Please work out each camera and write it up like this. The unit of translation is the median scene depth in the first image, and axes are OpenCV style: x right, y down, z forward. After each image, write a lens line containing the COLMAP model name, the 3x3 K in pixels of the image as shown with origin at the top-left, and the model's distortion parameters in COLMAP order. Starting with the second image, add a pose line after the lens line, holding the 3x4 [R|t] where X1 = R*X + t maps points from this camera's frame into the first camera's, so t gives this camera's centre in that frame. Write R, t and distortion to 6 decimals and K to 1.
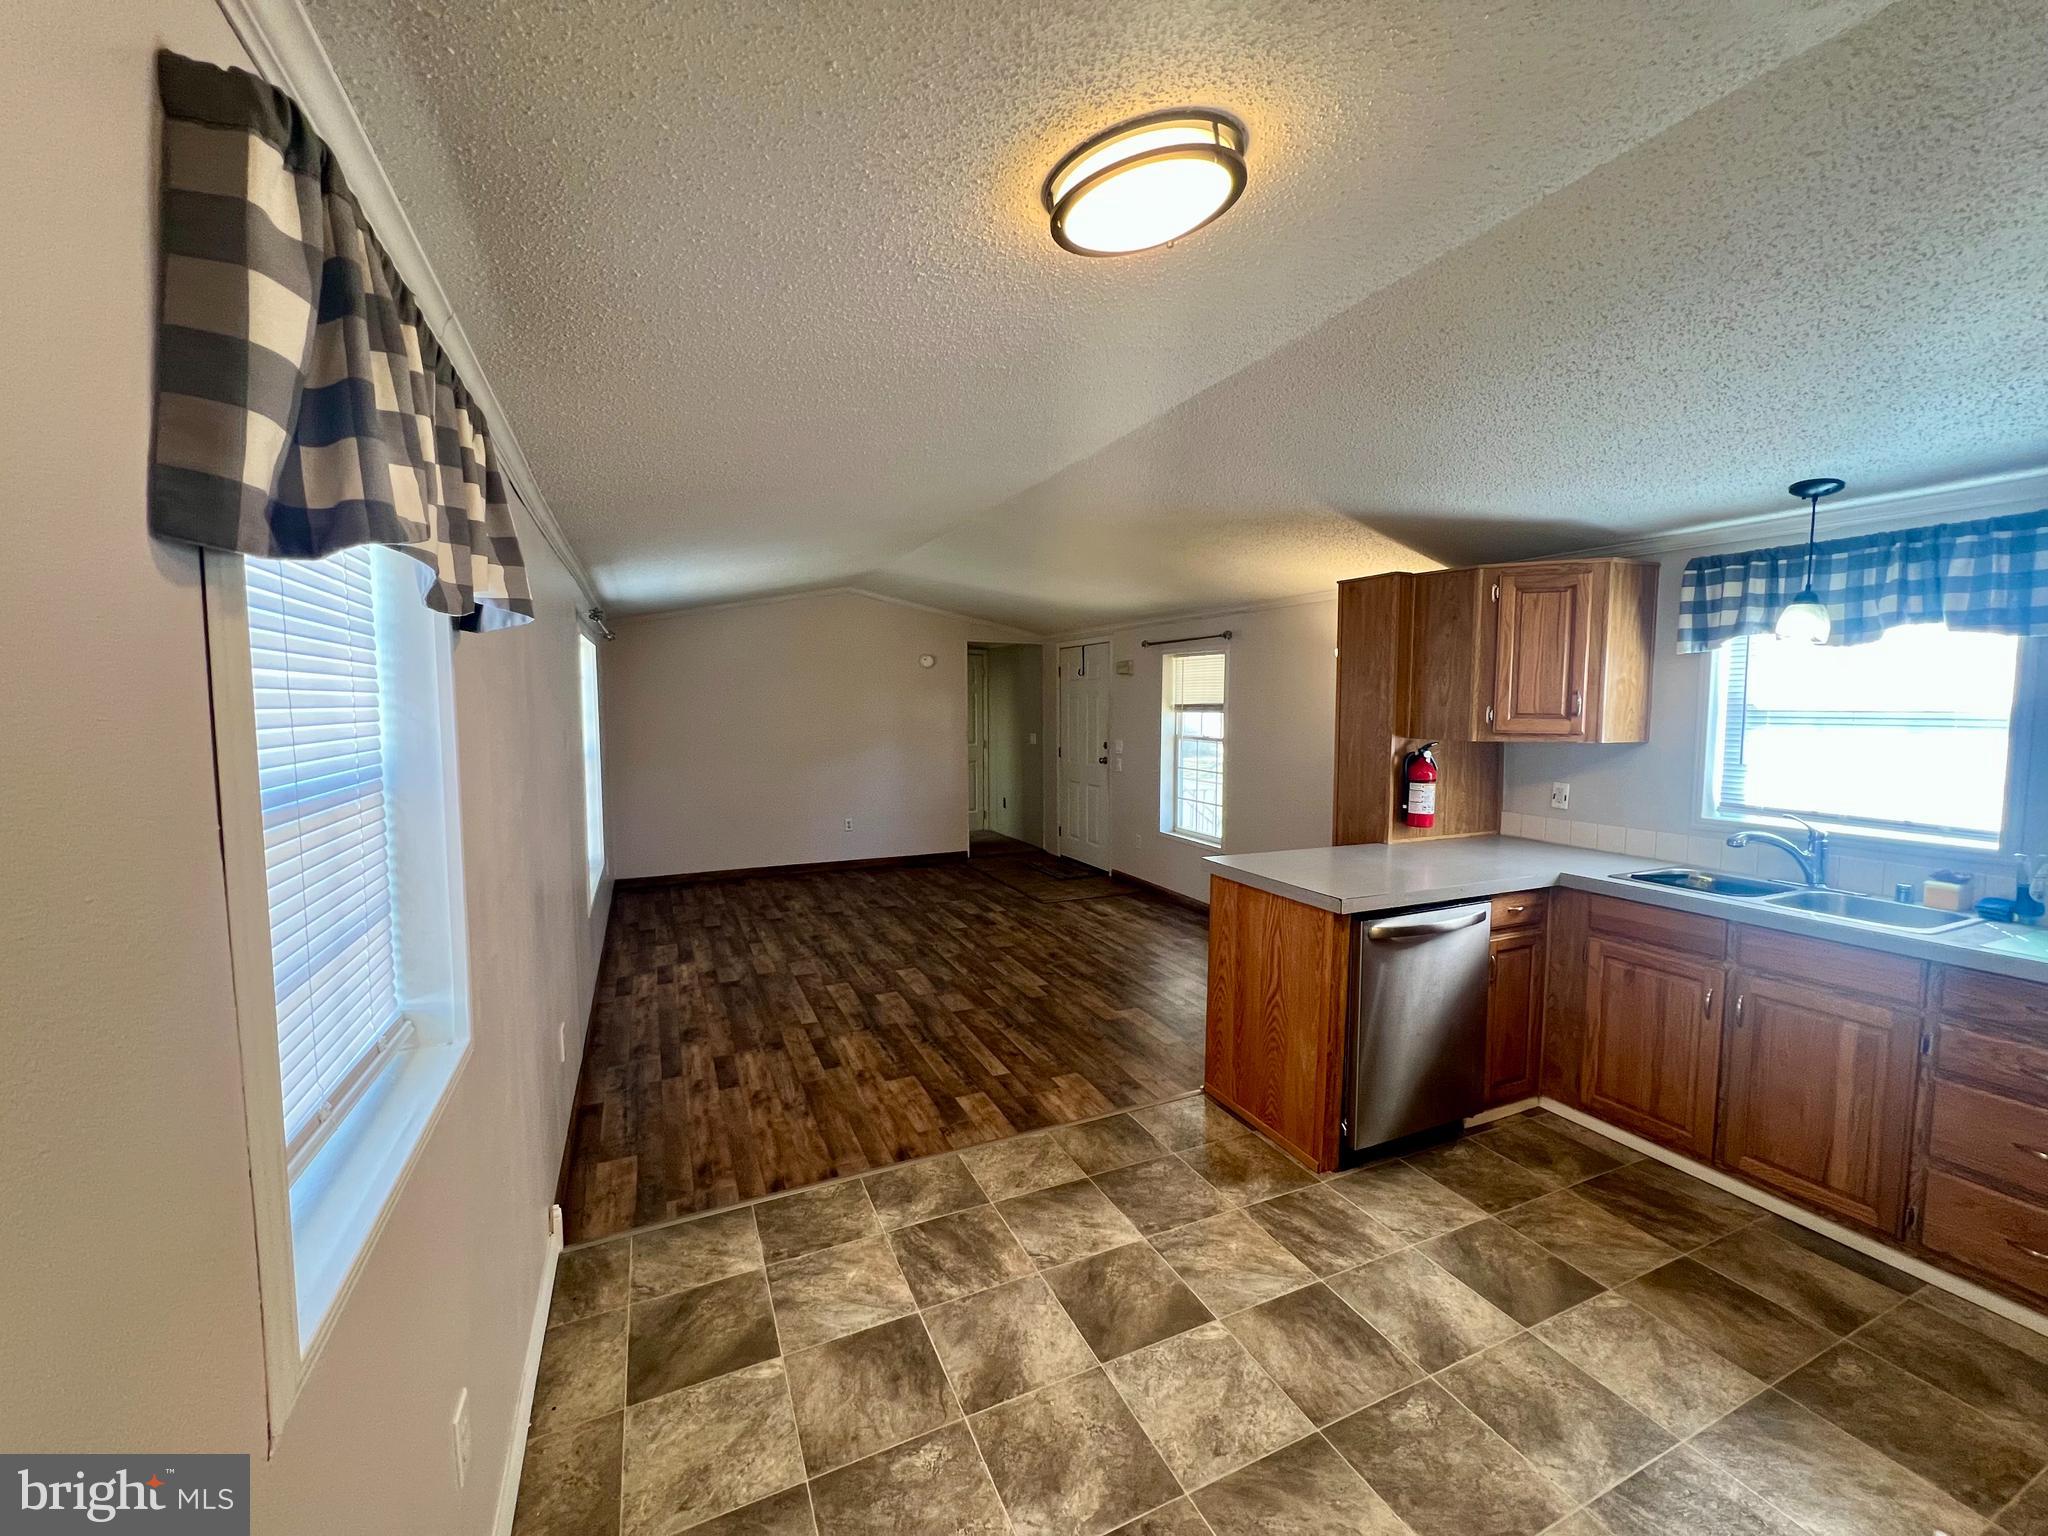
lens RADIAL K [[819.7, 0, 1021.0], [0, 819.7, 765.7], [0, 0, 1]] dist [-0.002009, 0.000191]
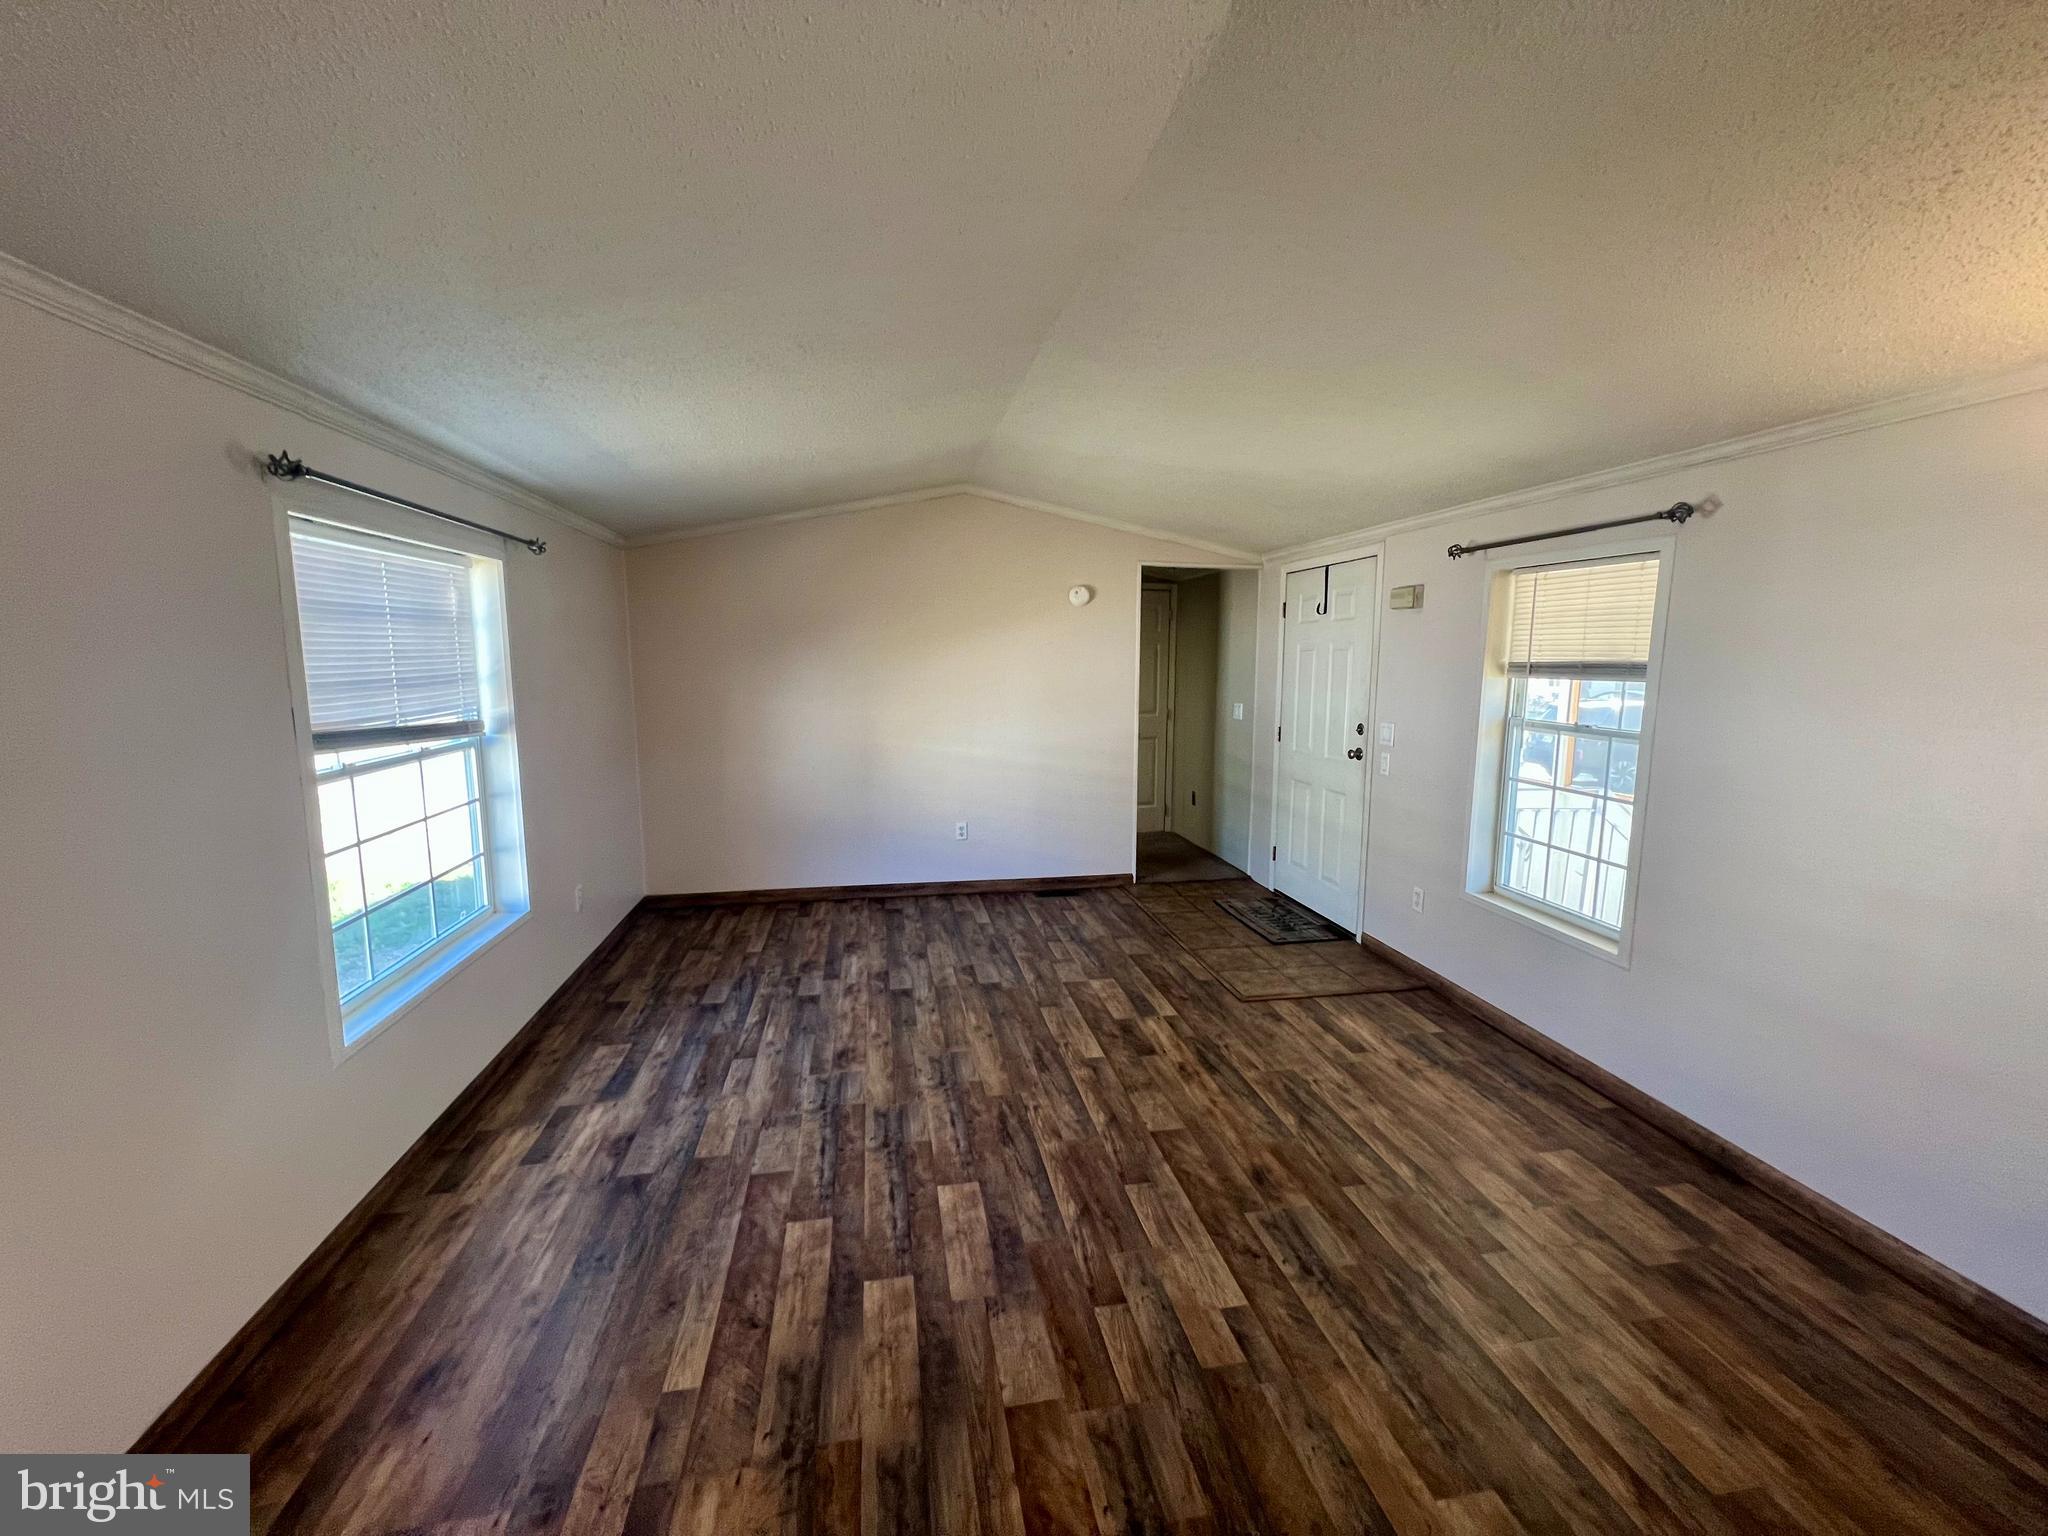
lens RADIAL K [[819.7, 0, 1021.0], [0, 819.7, 765.7], [0, 0, 1]] dist [-0.002009, 0.000191]
pose [[0.969574, 0.037259, -0.241947, 0.010142], [-0.023721, 0.997998, 0.058630, -0.039468], [0.243647, -0.051107, 0.968517, 0.502268]]
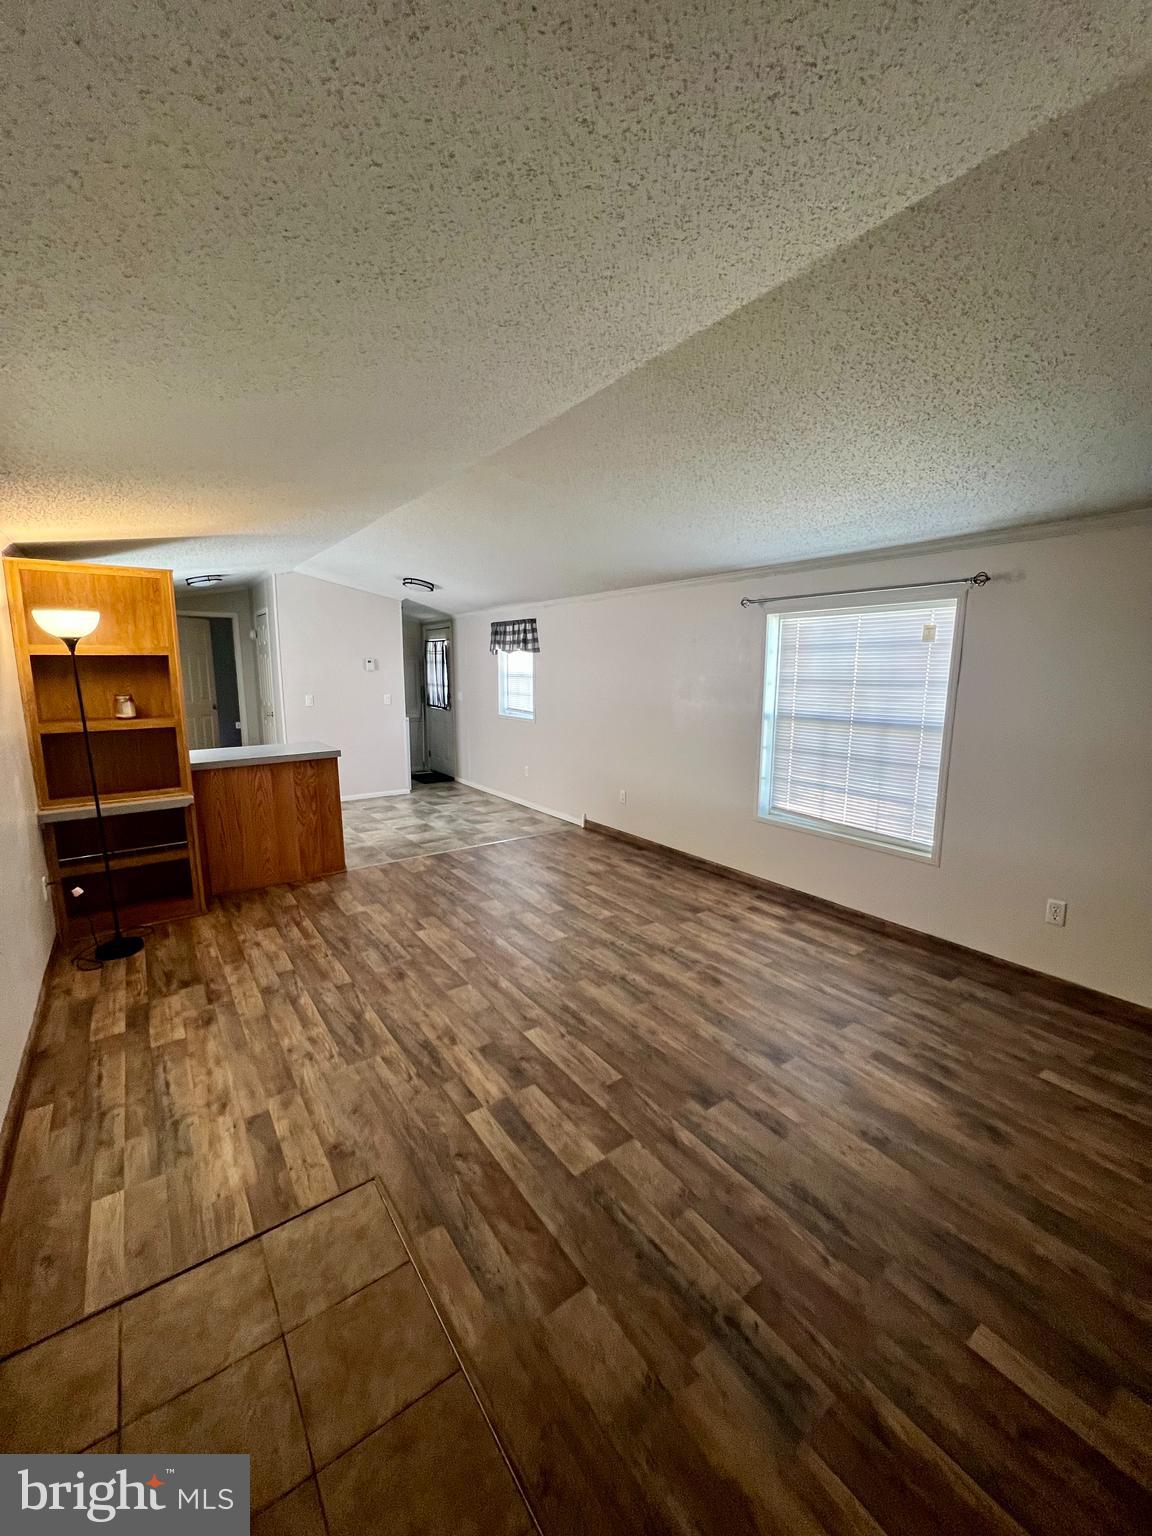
lens RADIAL K [[614.8, 0, 578.8], [0, 614.8, 765.8], [0, 0, 1]] dist [-0.002009, 0.000191]
pose [[-0.979997, 0.033740, -0.196131, -0.023366], [-0.014896, 0.970323, 0.241354, -0.128793], [0.198454, 0.239448, -0.950411, 1.574860]]
